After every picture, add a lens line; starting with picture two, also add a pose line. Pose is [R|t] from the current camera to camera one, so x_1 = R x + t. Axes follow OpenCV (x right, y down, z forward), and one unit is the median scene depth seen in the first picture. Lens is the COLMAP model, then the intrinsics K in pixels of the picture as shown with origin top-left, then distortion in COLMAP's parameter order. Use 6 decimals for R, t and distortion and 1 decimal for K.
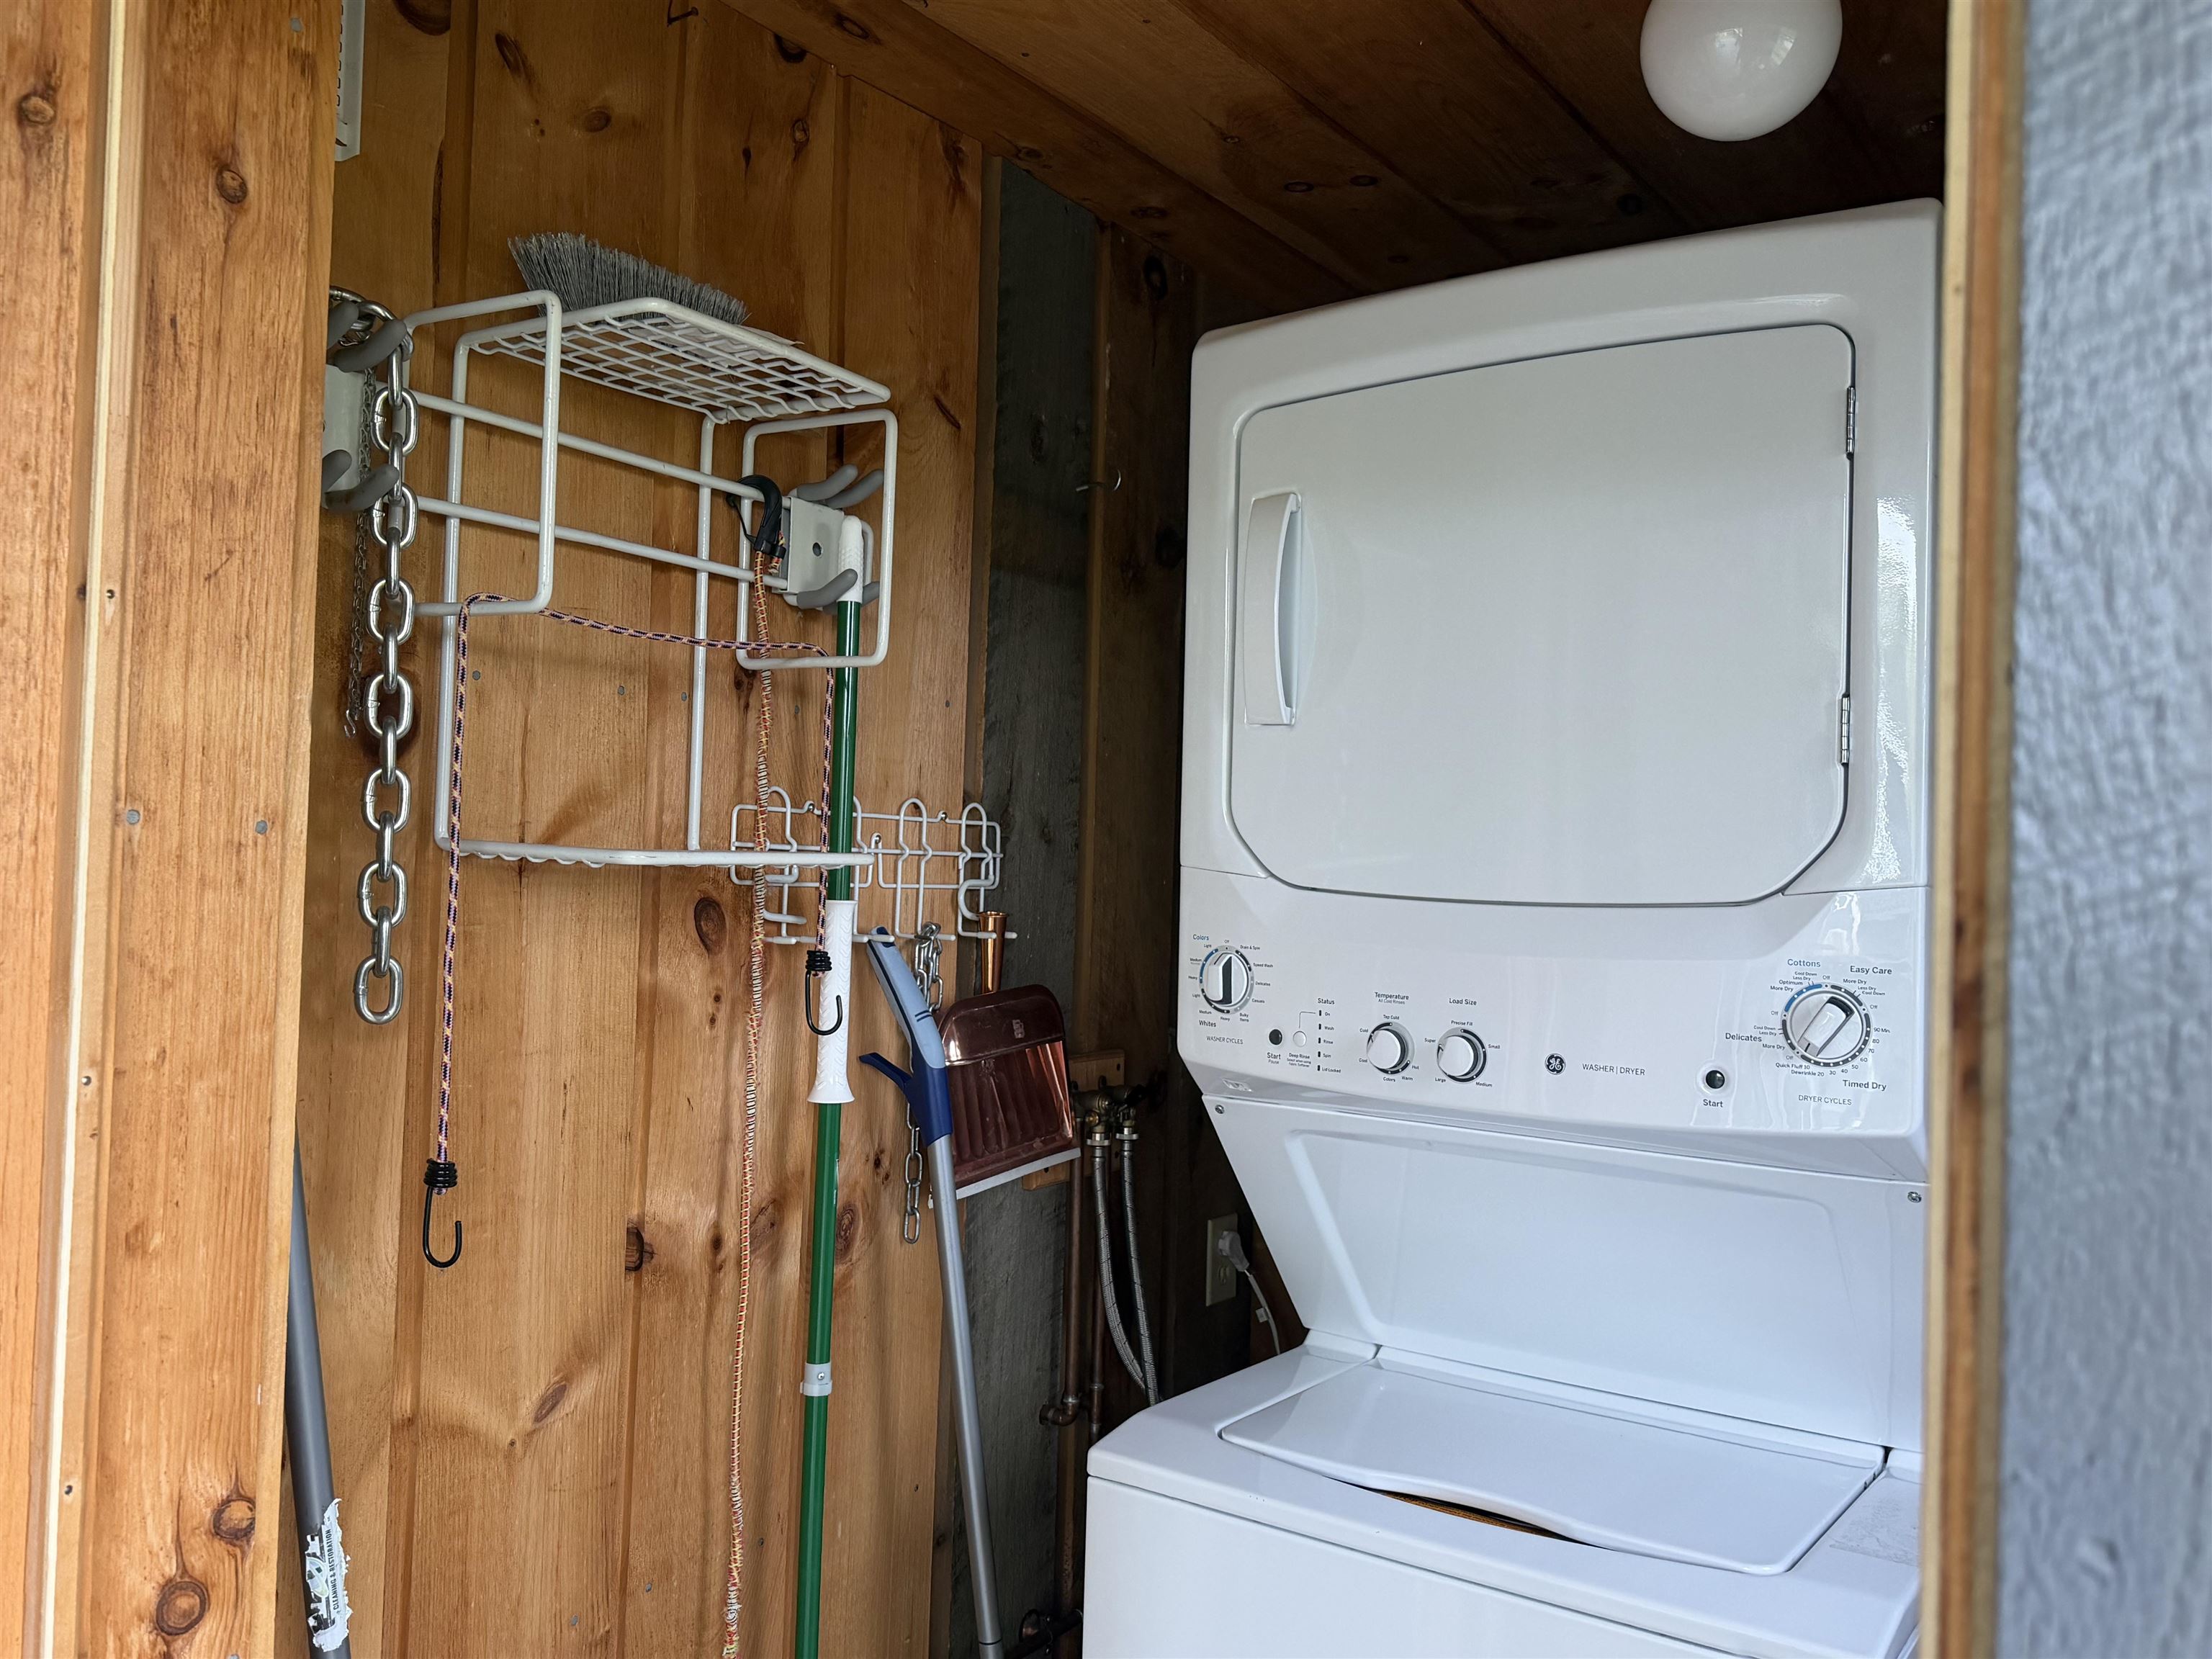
lens RADIAL K [[1763.3, 0, 1260.7], [0, 1763.3, 813.1], [0, 0, 1]] dist [0.133411, -0.145232]
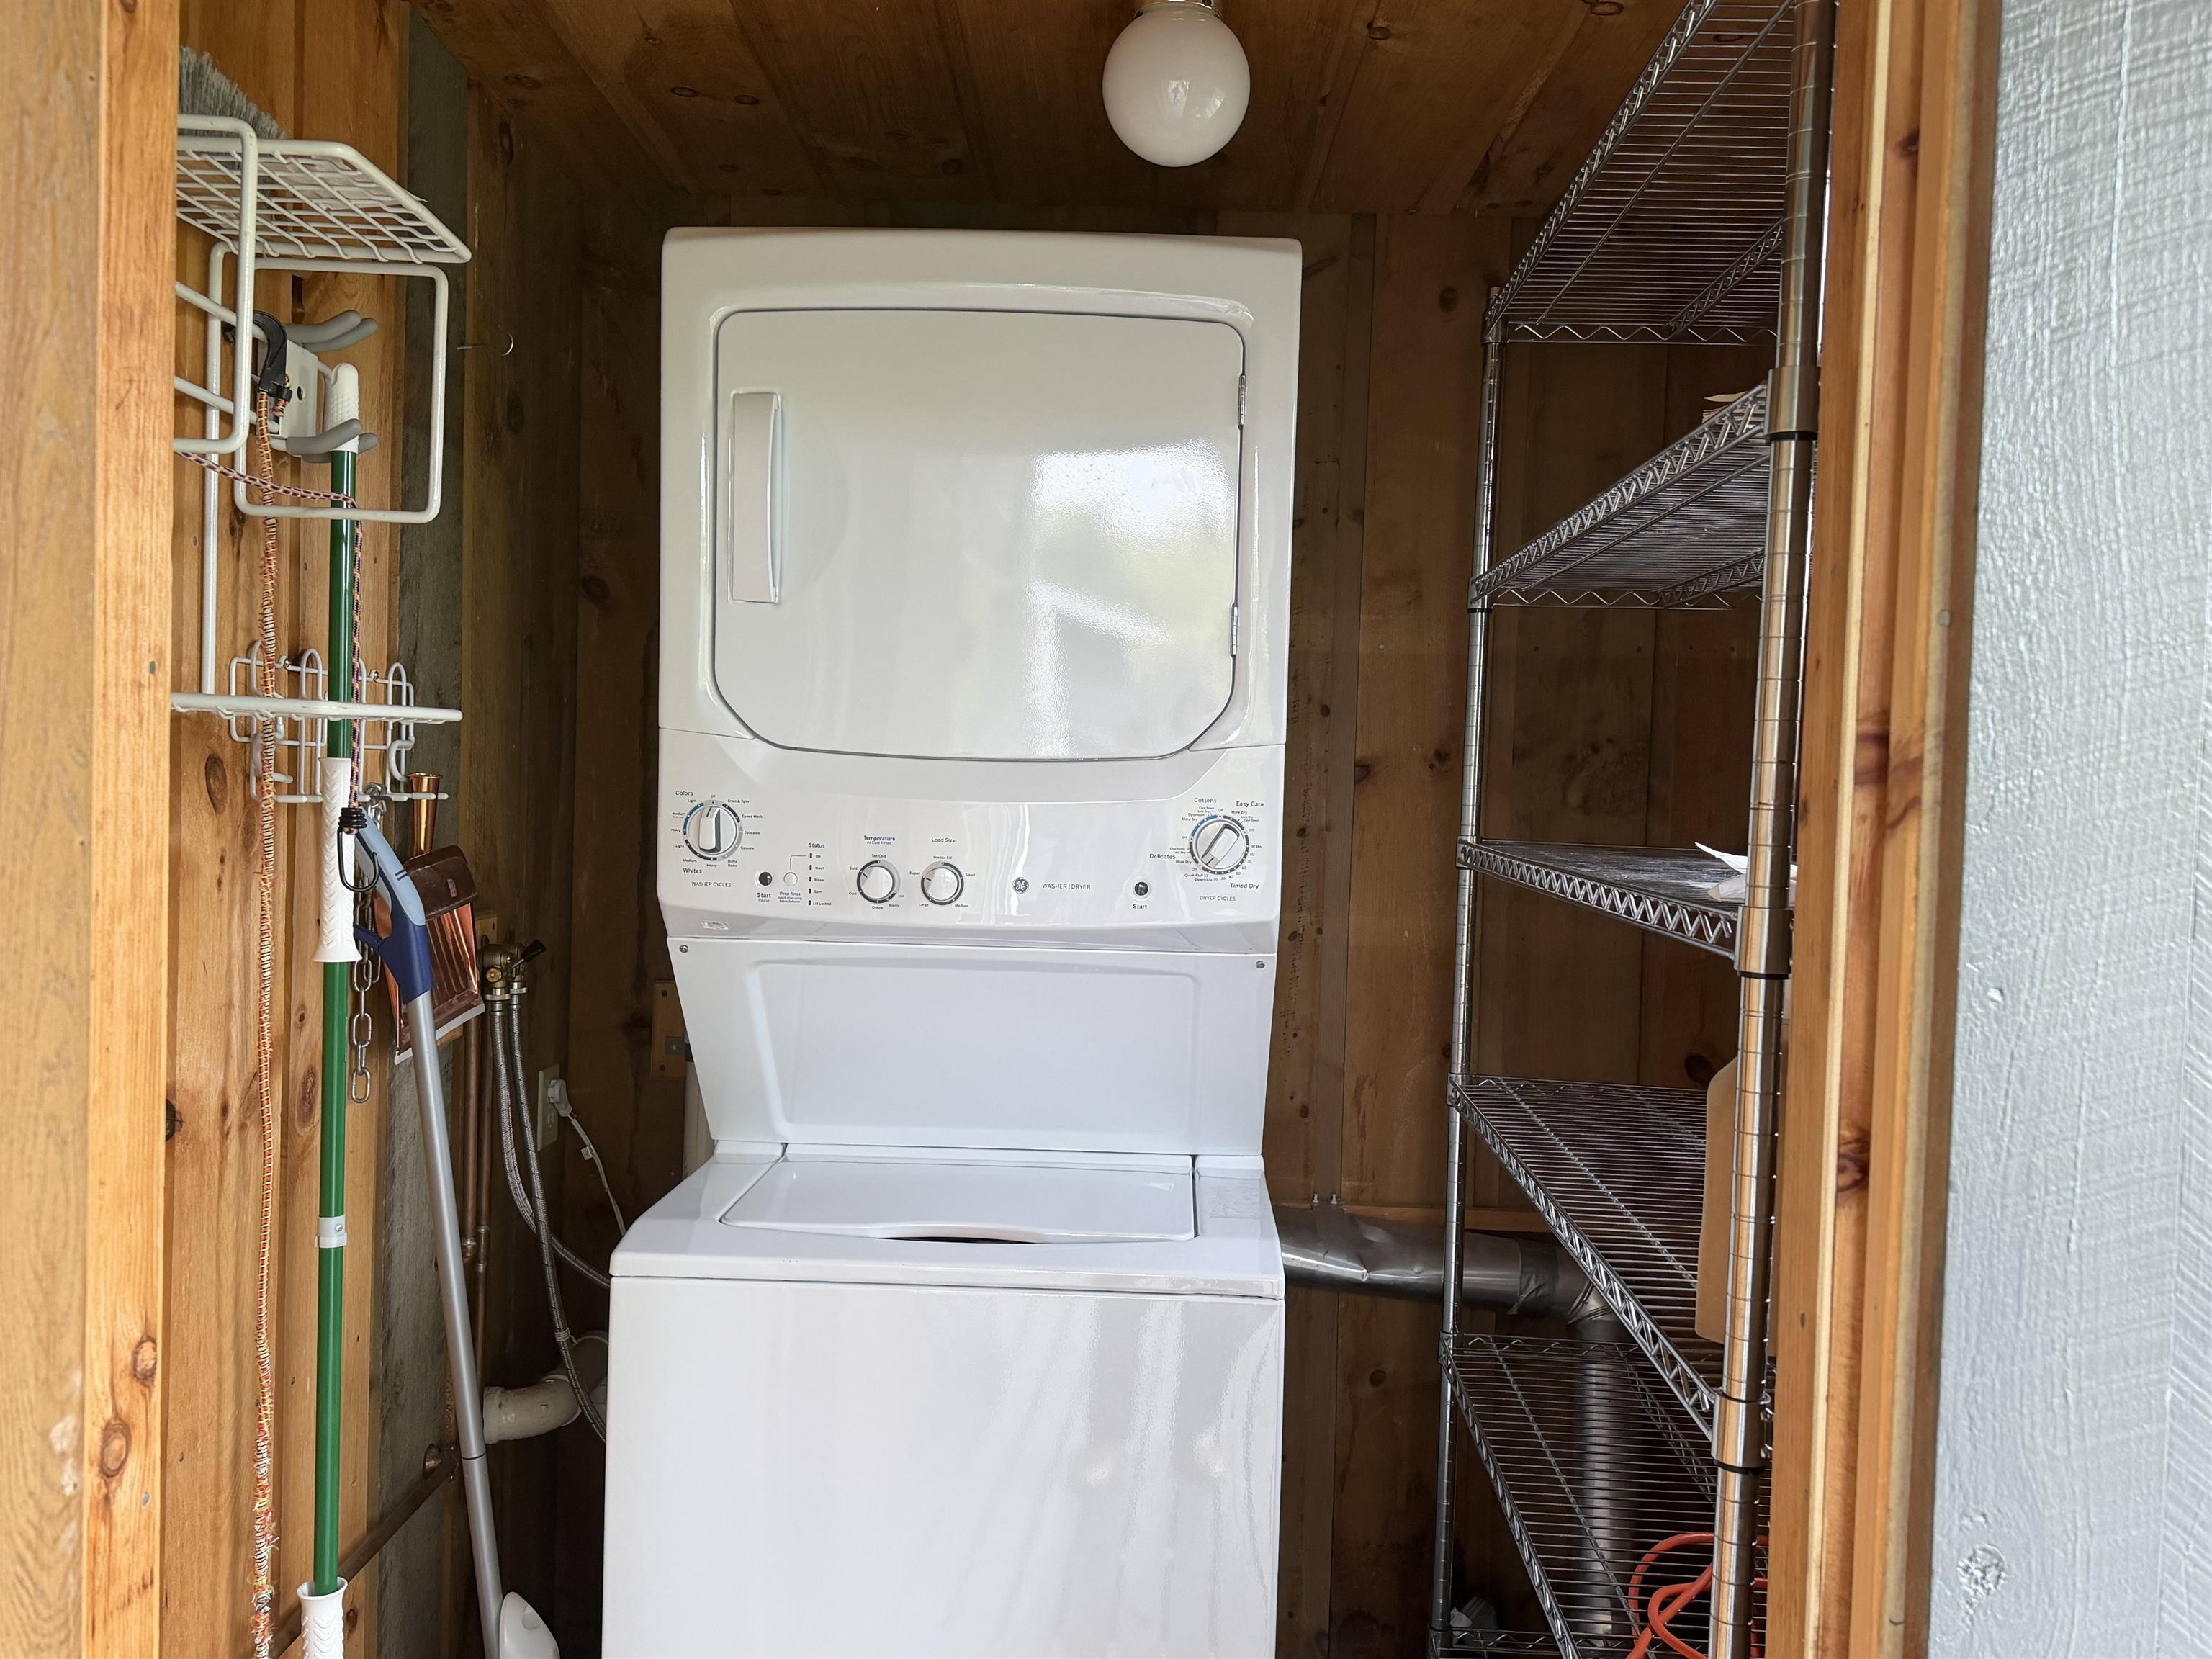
lens RADIAL K [[1795.0, 0, 1106.0], [0, 1795.0, 829.5], [0, 0, 1]] dist [0.074143, -0.105943]
pose [[0.824164, -0.023772, 0.565851, -0.466132], [-0.017343, 0.997591, 0.067170, 0.013814], [-0.566085, -0.065173, 0.821767, -0.071398]]
